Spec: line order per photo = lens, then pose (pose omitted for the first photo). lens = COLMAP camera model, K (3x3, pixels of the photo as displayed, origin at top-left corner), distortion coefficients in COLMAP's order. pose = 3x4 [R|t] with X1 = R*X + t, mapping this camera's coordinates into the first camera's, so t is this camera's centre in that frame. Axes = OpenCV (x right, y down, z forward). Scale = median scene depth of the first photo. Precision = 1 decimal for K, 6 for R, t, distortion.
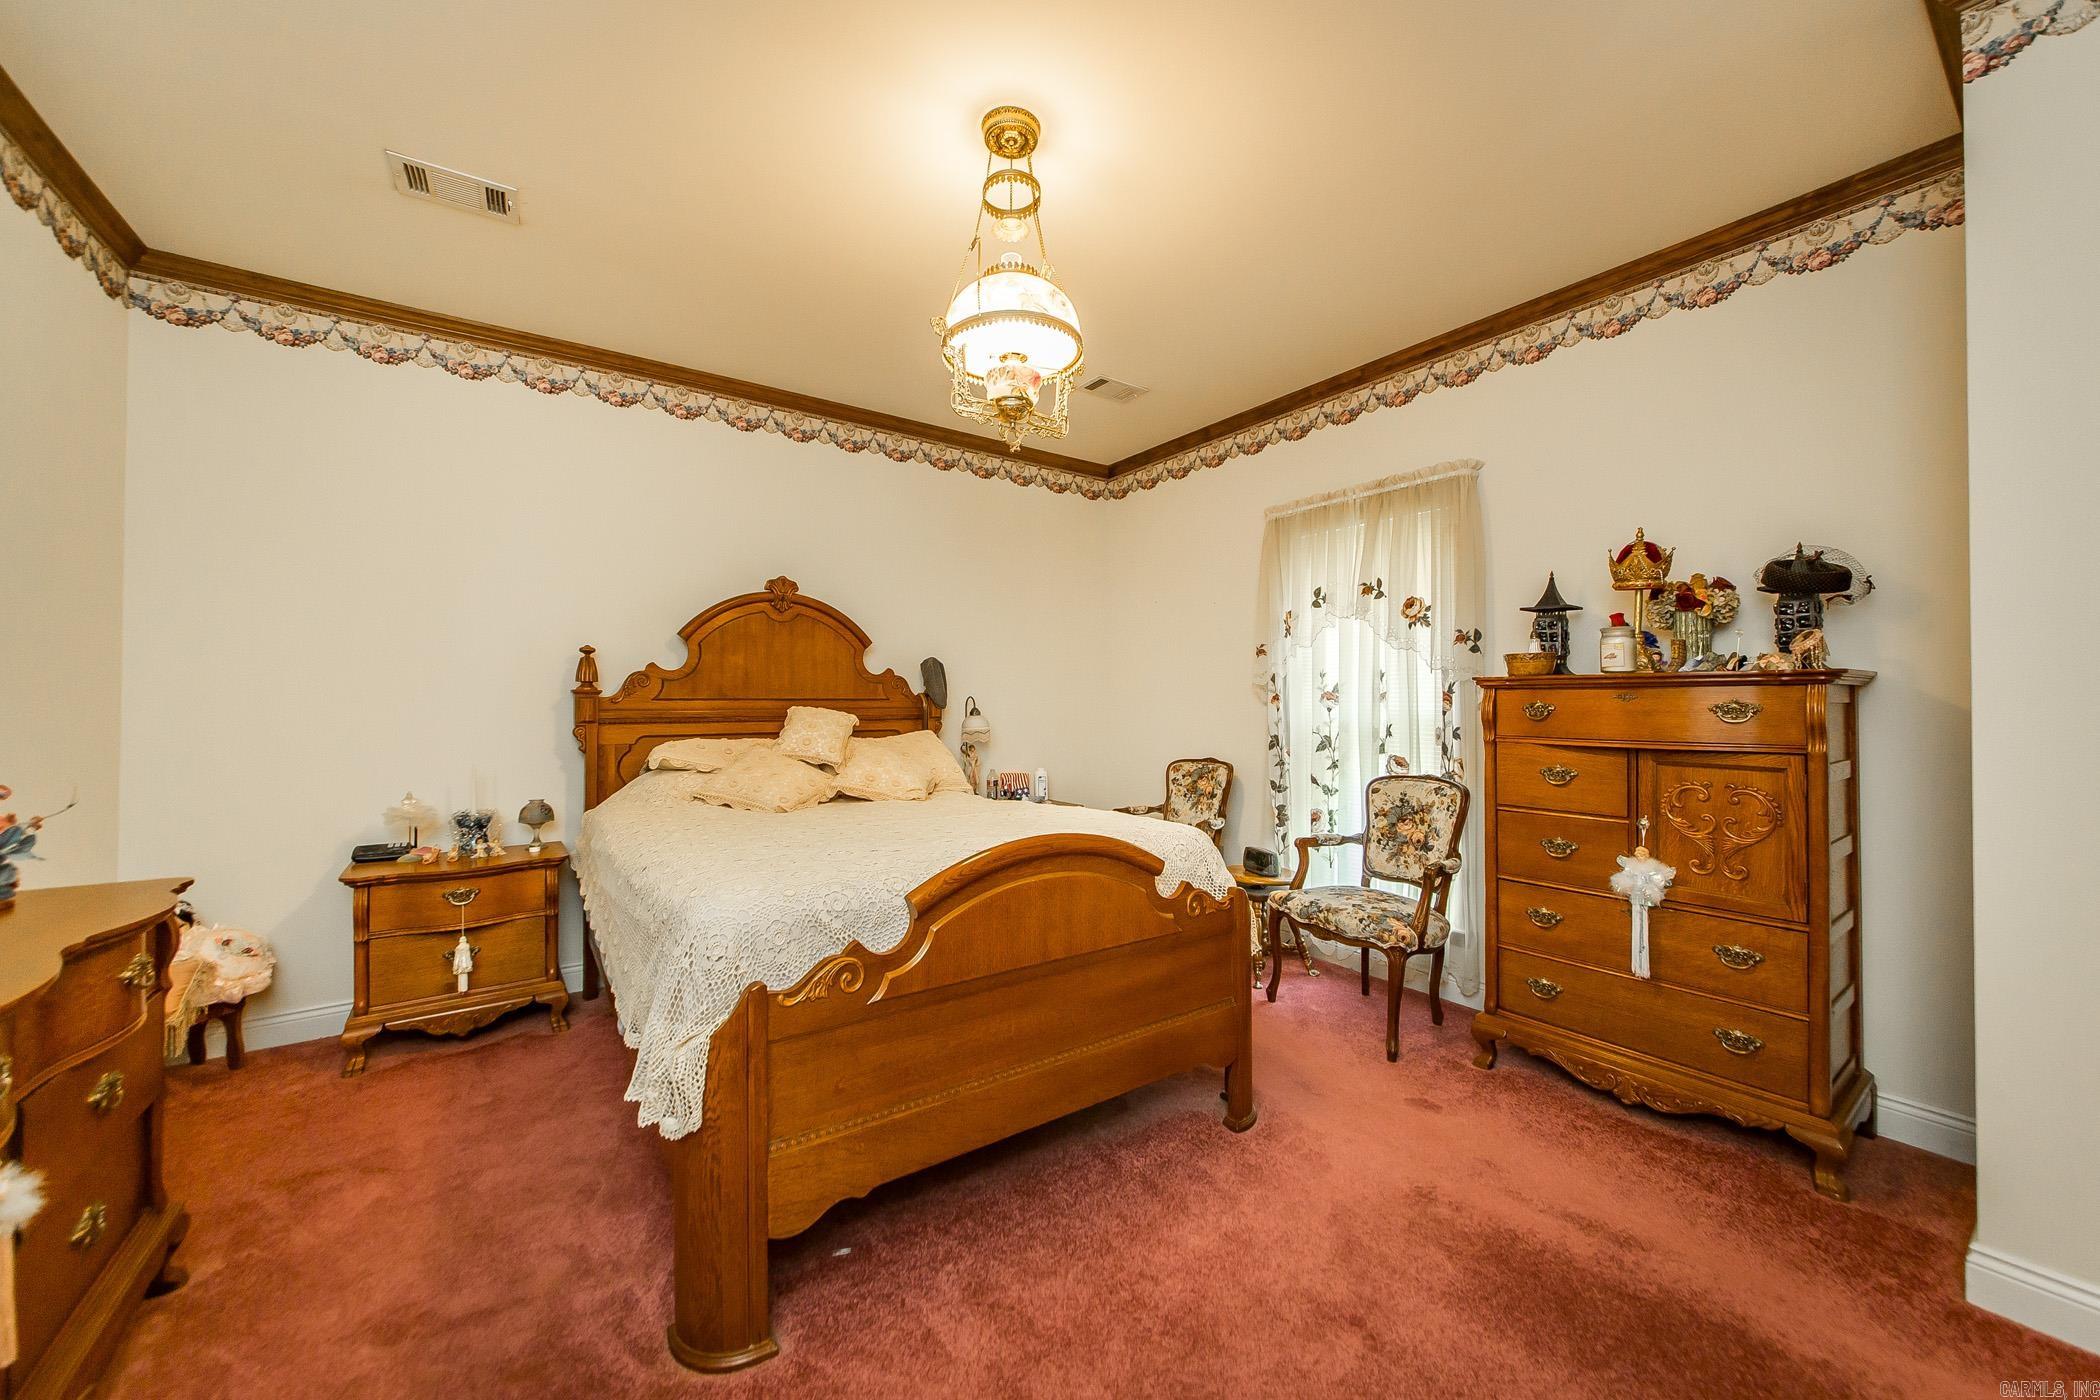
lens RADIAL K [[757.4, 0, 1064.5], [0, 757.4, 700.0], [0, 0, 1]] dist [-0.007624, -0.000432]
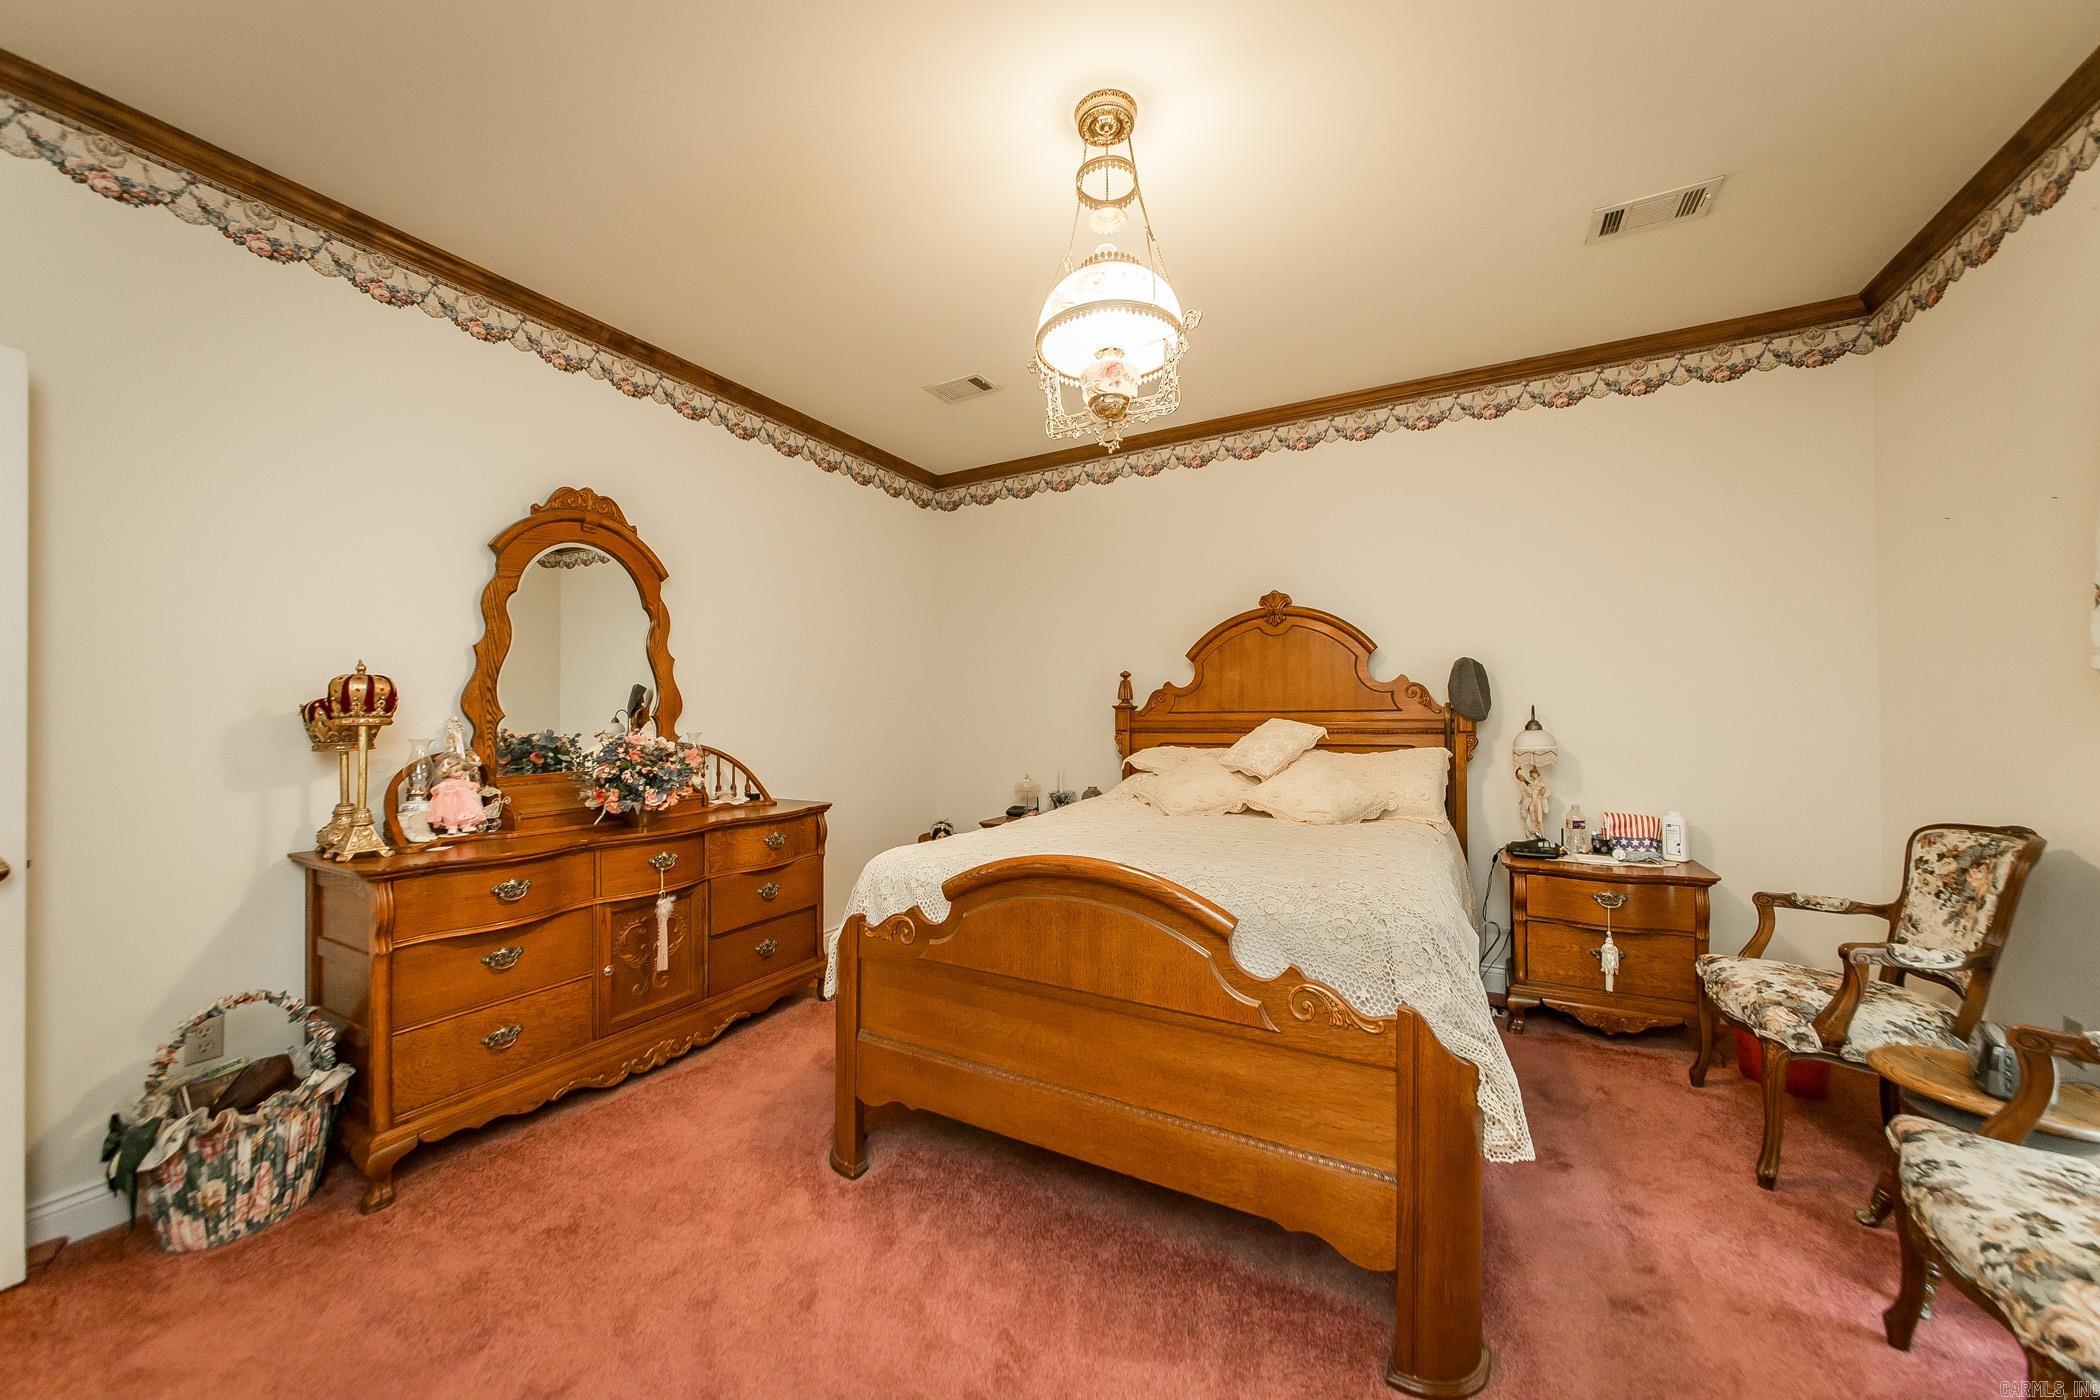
lens RADIAL K [[757.4, 0, 1057.7], [0, 757.4, 714.5], [0, 0, 1]] dist [-0.007624, -0.000432]
pose [[0.429975, -0.003584, -0.902834, 0.422393], [0.007473, 0.999972, -0.000411, 0.001727], [0.902810, -0.006570, 0.429990, 0.297805]]
